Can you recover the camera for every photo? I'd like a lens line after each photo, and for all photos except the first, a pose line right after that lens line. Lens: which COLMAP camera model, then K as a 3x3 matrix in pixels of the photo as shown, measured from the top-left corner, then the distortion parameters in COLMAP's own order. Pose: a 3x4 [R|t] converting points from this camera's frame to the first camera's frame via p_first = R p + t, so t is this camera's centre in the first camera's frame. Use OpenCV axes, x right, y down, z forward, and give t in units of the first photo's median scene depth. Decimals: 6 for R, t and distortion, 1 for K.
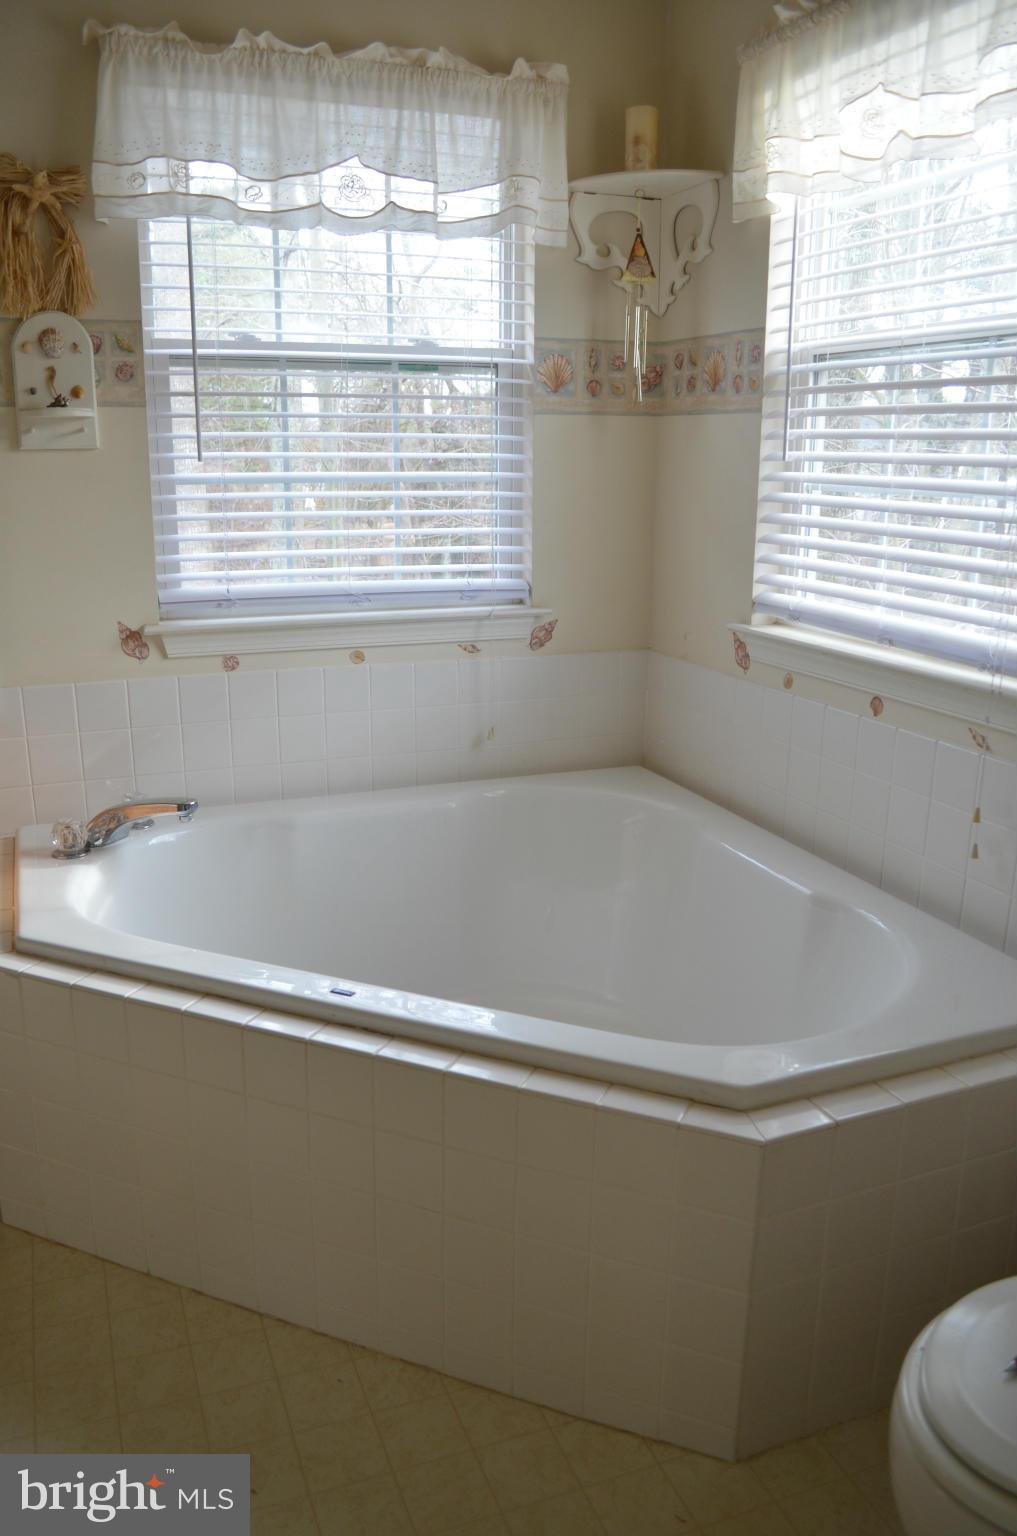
lens RADIAL K [[1218.7, 0, 516.0], [0, 1218.7, 779.6], [0, 0, 1]] dist [-0.078929, 0.008150]
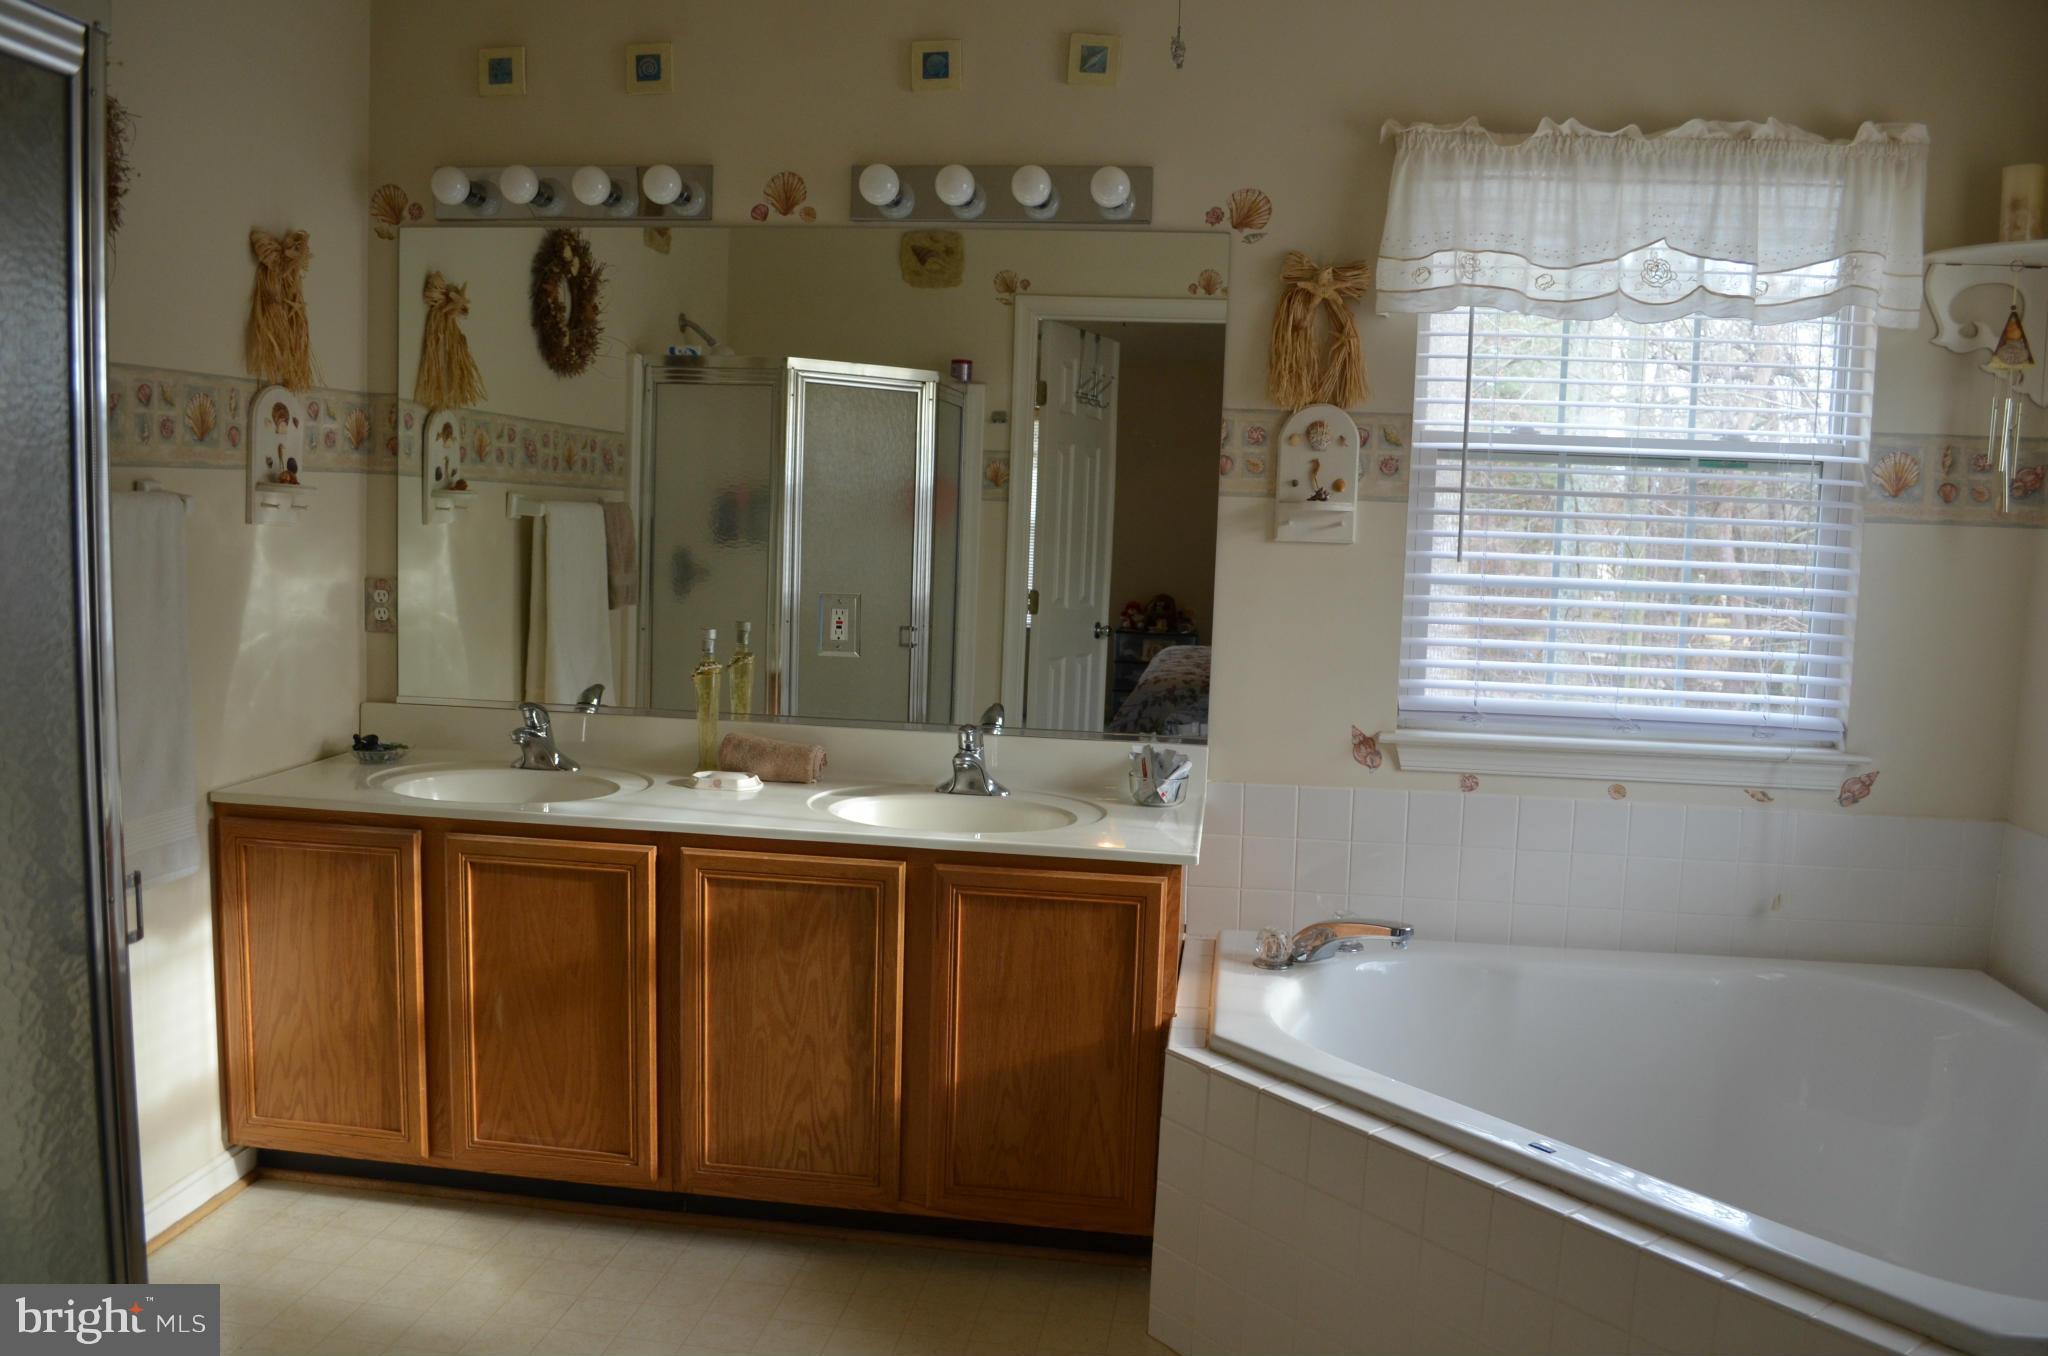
lens RADIAL K [[1625.0, 0, 1042.4], [0, 1625.0, 672.3], [0, 0, 1]] dist [-0.078929, 0.008150]
pose [[0.874584, 0.073354, -0.479293, 0.058124], [-0.151365, 0.980394, -0.126156, 0.023323], [0.460642, 0.182883, 0.868541, -0.207164]]
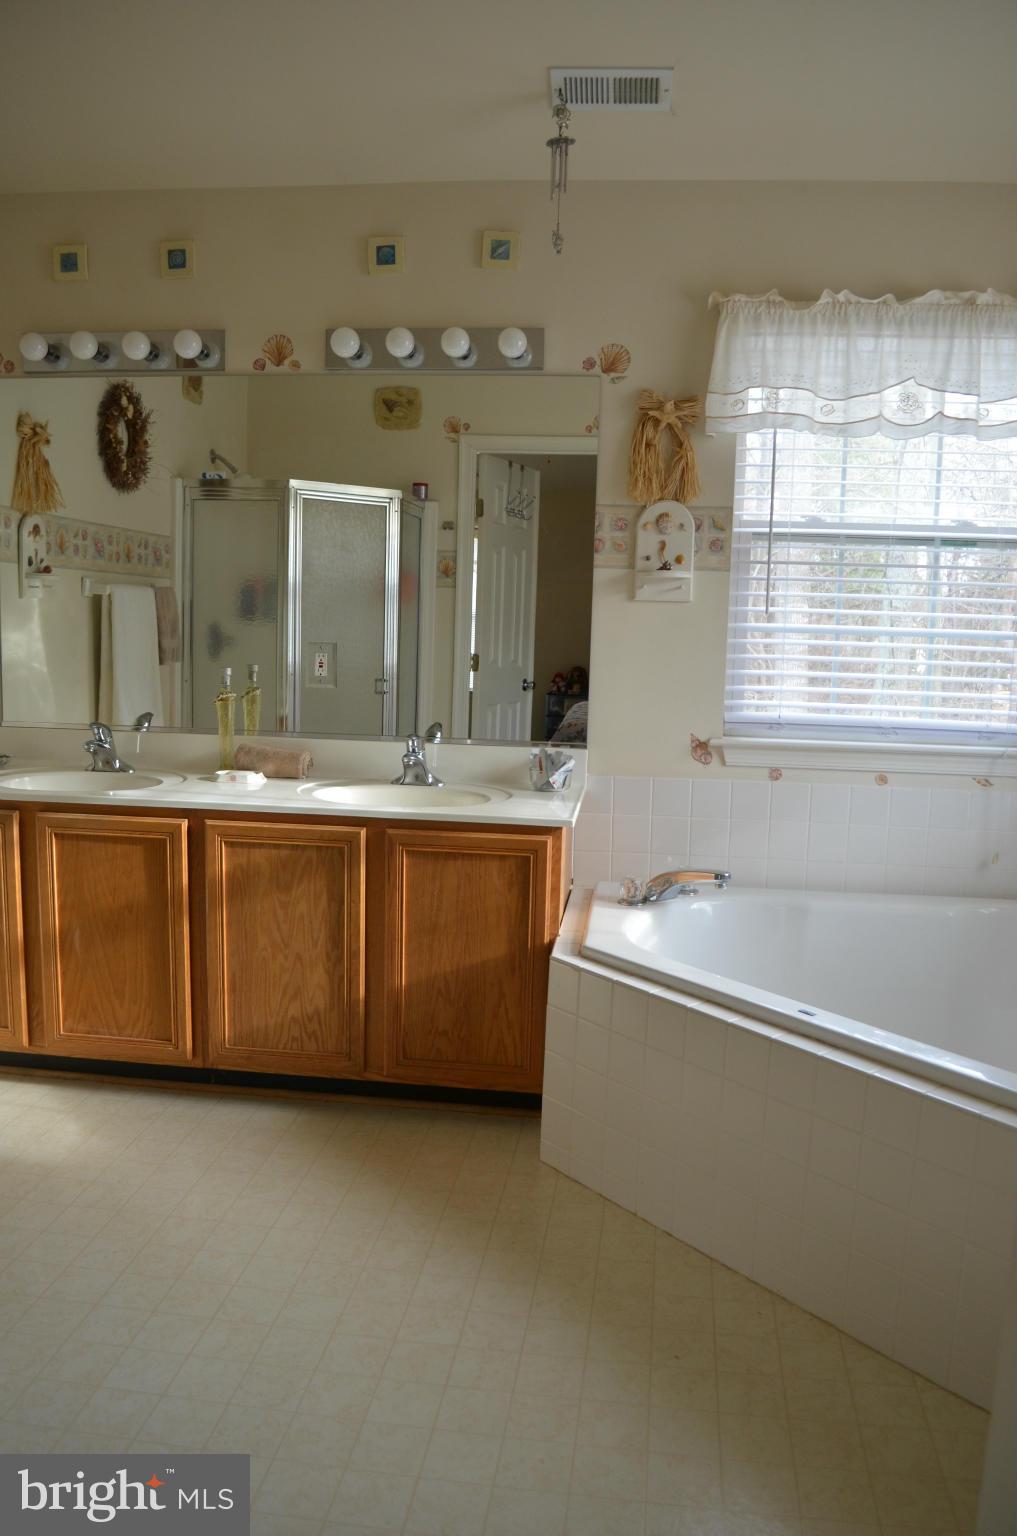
lens RADIAL K [[1218.7, 0, 514.8], [0, 1218.7, 780.8], [0, 0, 1]] dist [-0.078929, 0.008150]
pose [[0.880302, 0.083948, -0.466927, 0.119083], [-0.142681, 0.985501, -0.091816, 0.067107], [0.452449, 0.147447, 0.879516, -0.227947]]
